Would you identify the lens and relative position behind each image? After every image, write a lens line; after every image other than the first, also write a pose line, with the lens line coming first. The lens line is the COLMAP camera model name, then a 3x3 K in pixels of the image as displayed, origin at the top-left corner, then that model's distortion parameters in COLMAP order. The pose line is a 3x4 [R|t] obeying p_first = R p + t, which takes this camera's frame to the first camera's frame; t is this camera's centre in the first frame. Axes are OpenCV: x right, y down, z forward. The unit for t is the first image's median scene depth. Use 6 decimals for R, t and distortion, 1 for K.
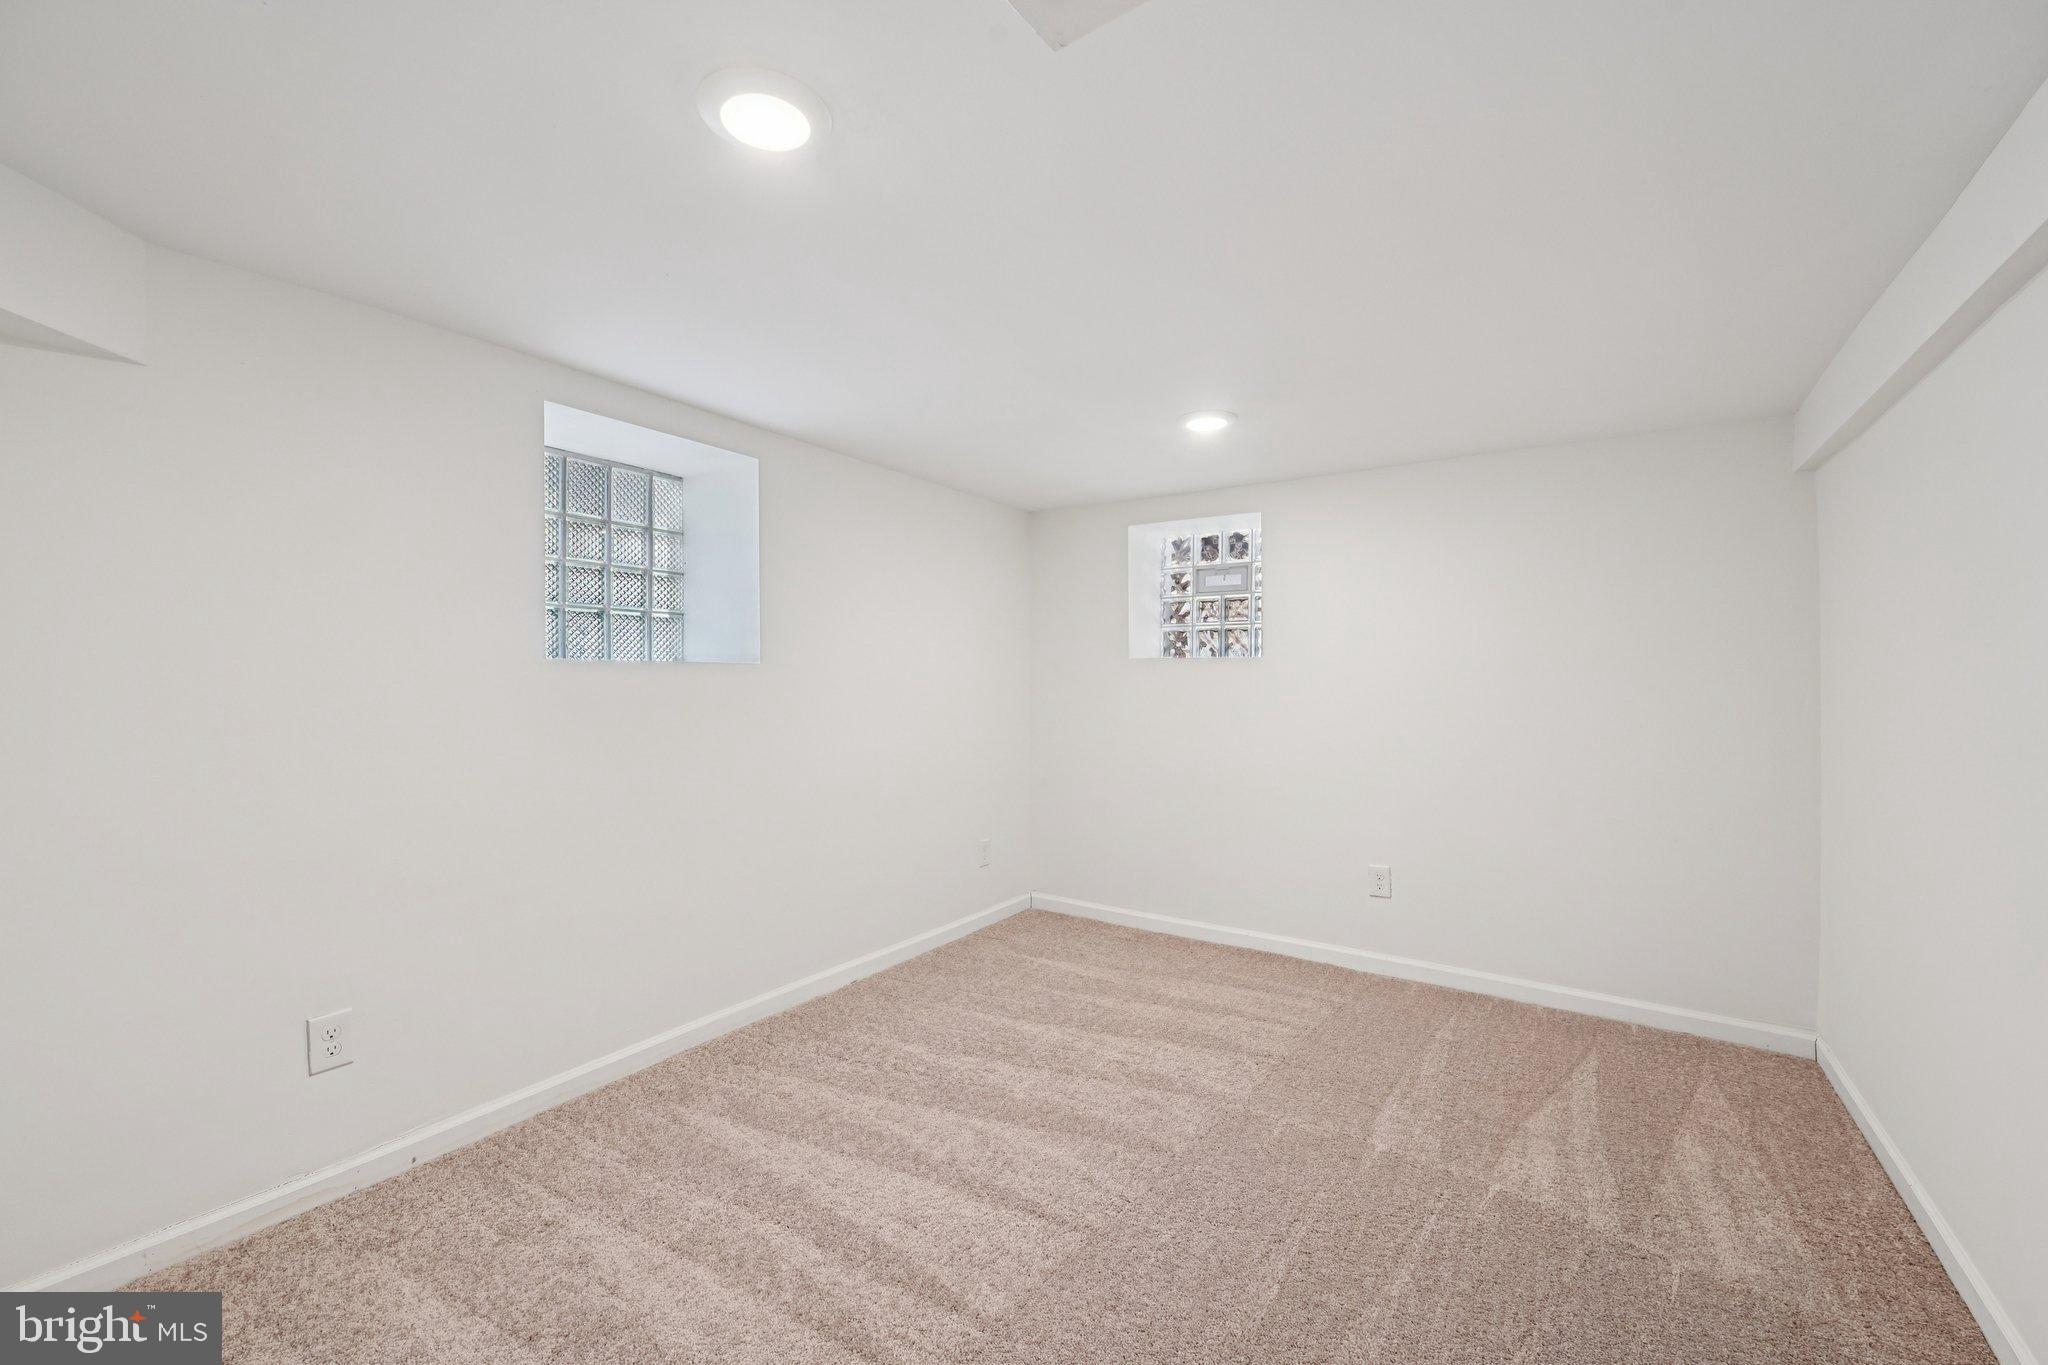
lens RADIAL K [[806.8, 0, 1033.5], [0, 806.8, 690.4], [0, 0, 1]] dist [0.000476, 0.000074]
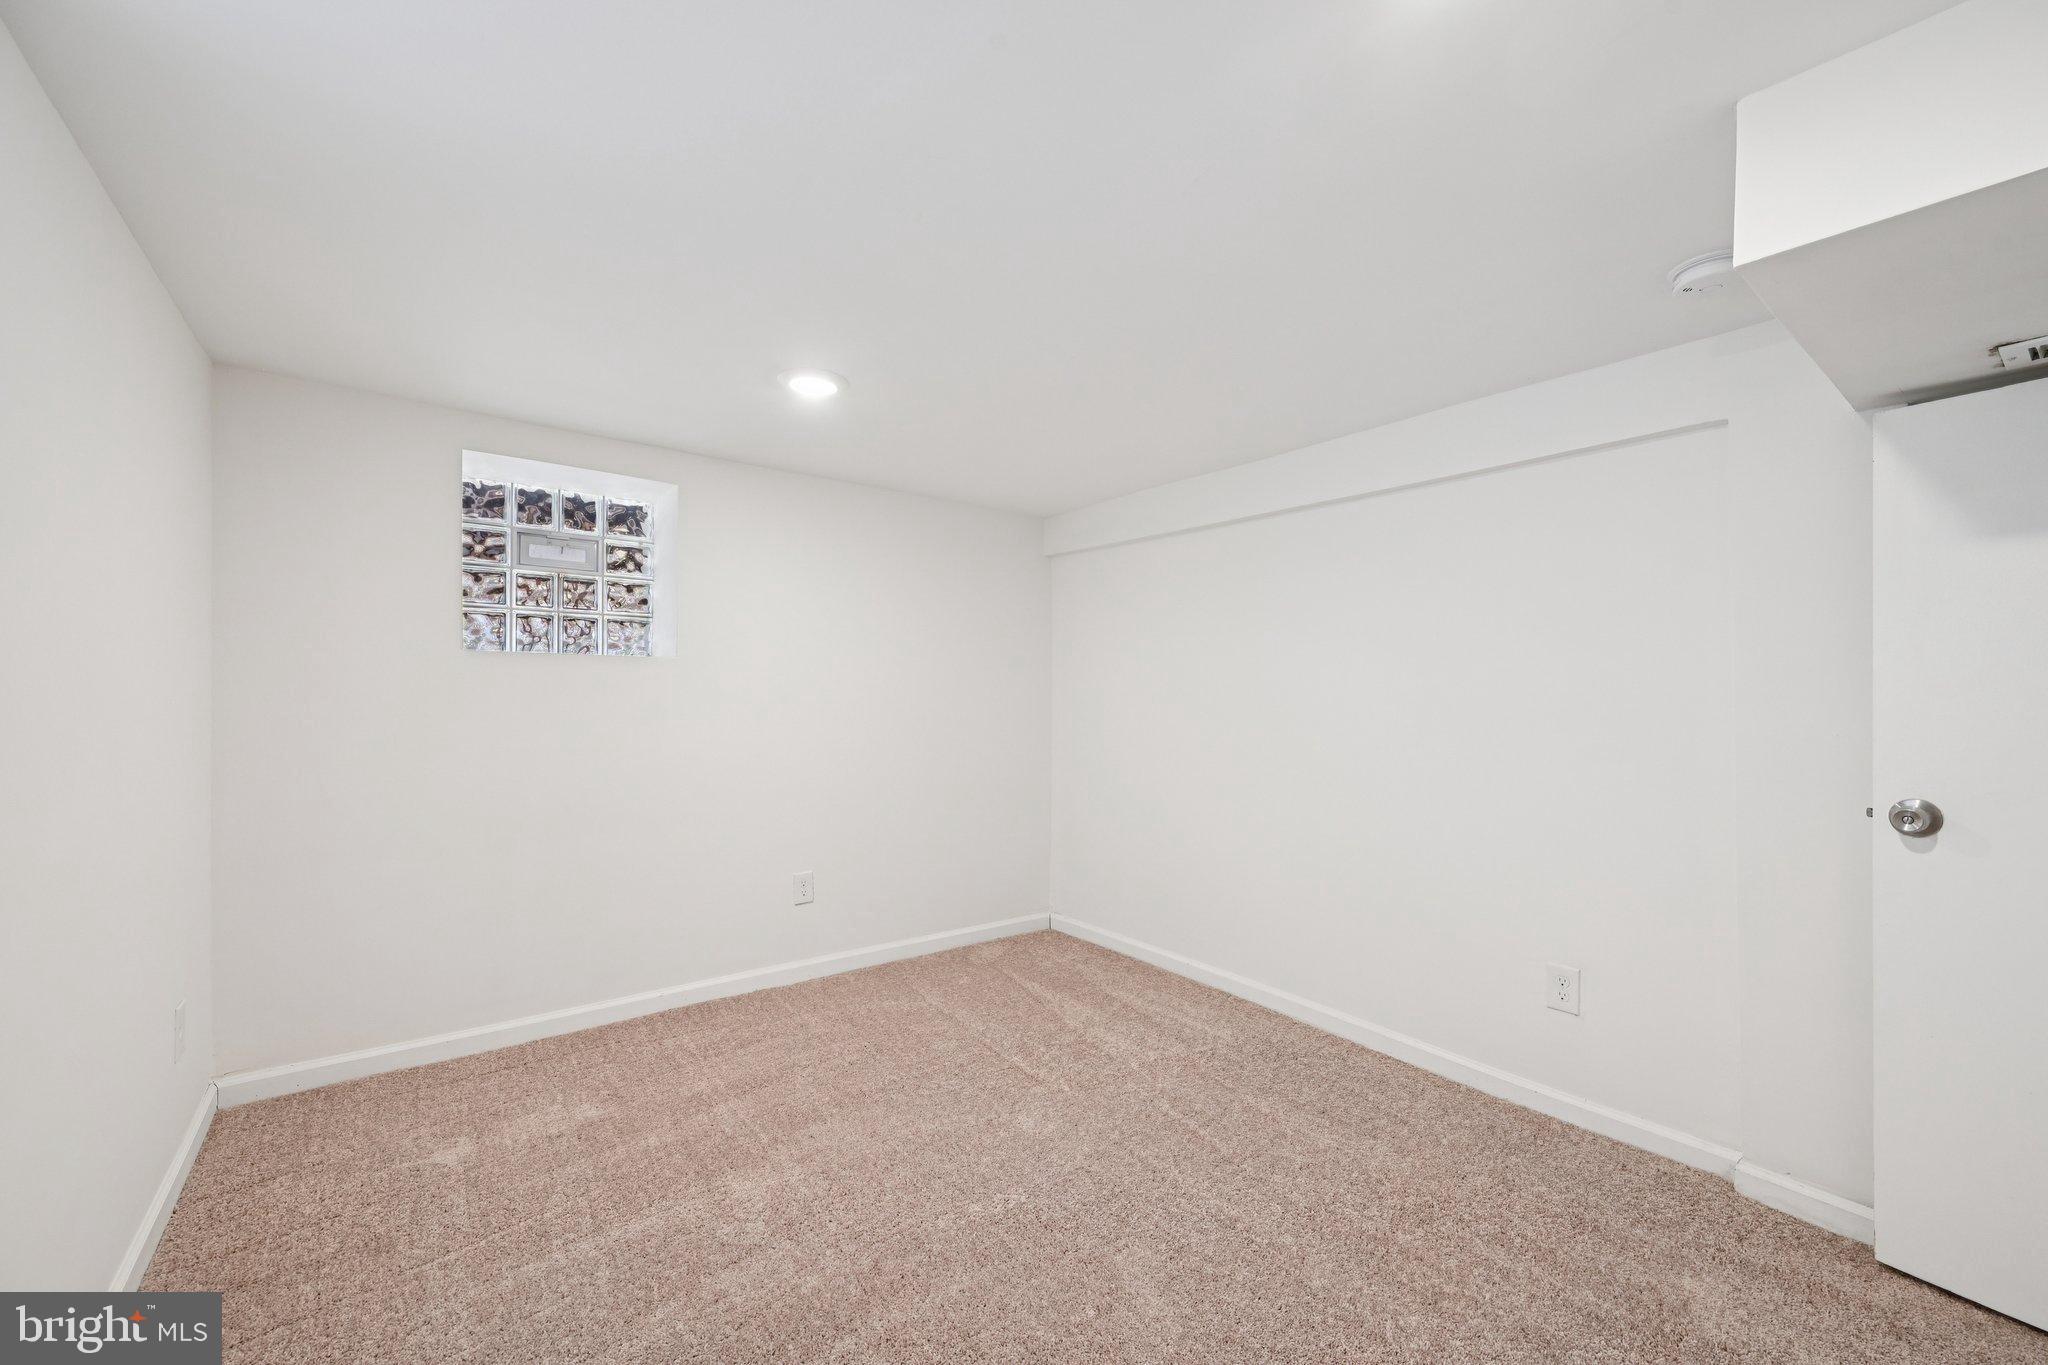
lens RADIAL K [[806.8, 0, 1033.5], [0, 806.8, 690.4], [0, 0, 1]] dist [0.000476, 0.000074]
pose [[0.311852, 0.001139, 0.950130, -0.484765], [-0.001329, 0.999999, -0.000762, -0.010110], [-0.950130, -0.001025, 0.311853, 0.462248]]
